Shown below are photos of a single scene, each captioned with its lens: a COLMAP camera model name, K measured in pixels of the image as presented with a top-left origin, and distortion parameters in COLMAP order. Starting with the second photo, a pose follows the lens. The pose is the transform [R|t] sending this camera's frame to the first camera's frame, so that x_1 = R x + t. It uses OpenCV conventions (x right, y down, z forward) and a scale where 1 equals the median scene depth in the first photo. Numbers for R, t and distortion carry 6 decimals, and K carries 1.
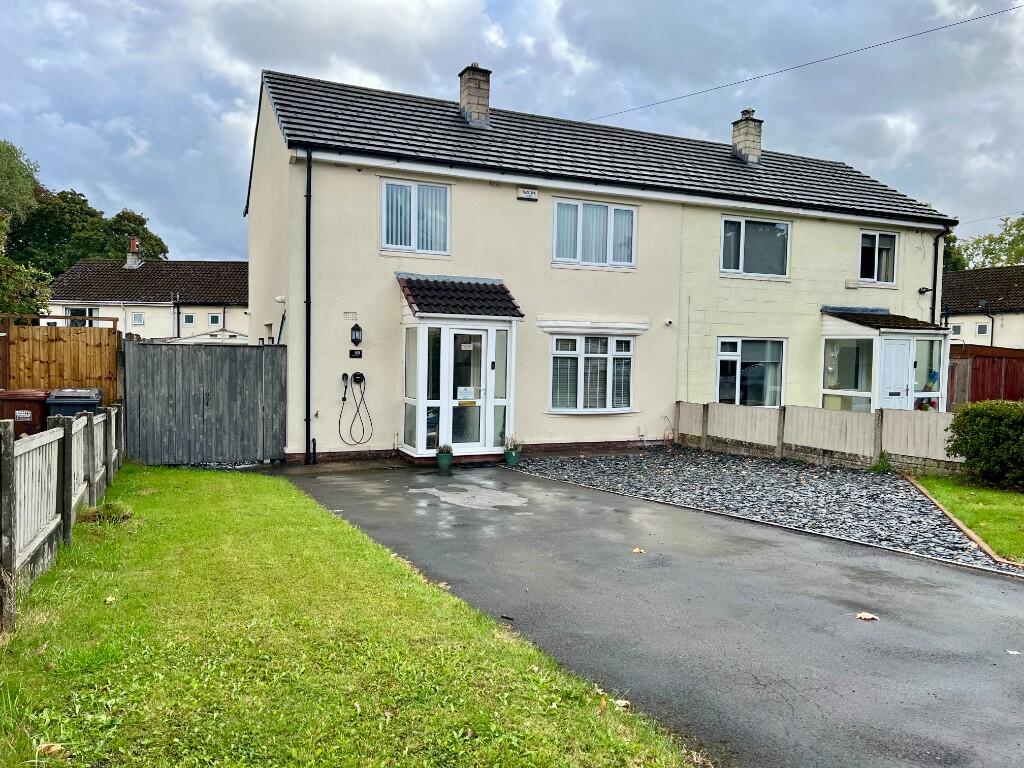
lens RADIAL K [[771.2, 0, 510.1], [0, 771.2, 389.4], [0, 0, 1]] dist [0.051560, -0.045025]
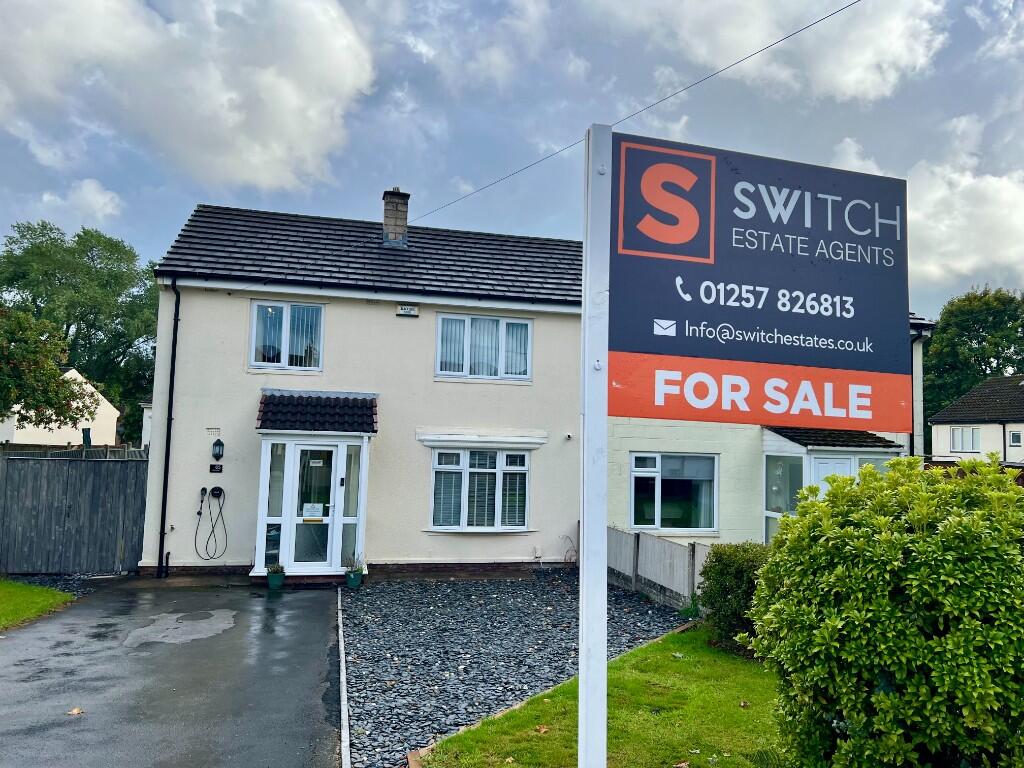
lens RADIAL K [[771.2, 0, 516.5], [0, 771.2, 385.4], [0, 0, 1]] dist [0.051560, -0.045025]
pose [[0.980689, -0.005107, -0.195508, 0.353201], [-0.019966, 0.991821, -0.126062, -0.030121], [0.194553, 0.127531, 0.972566, 0.056482]]
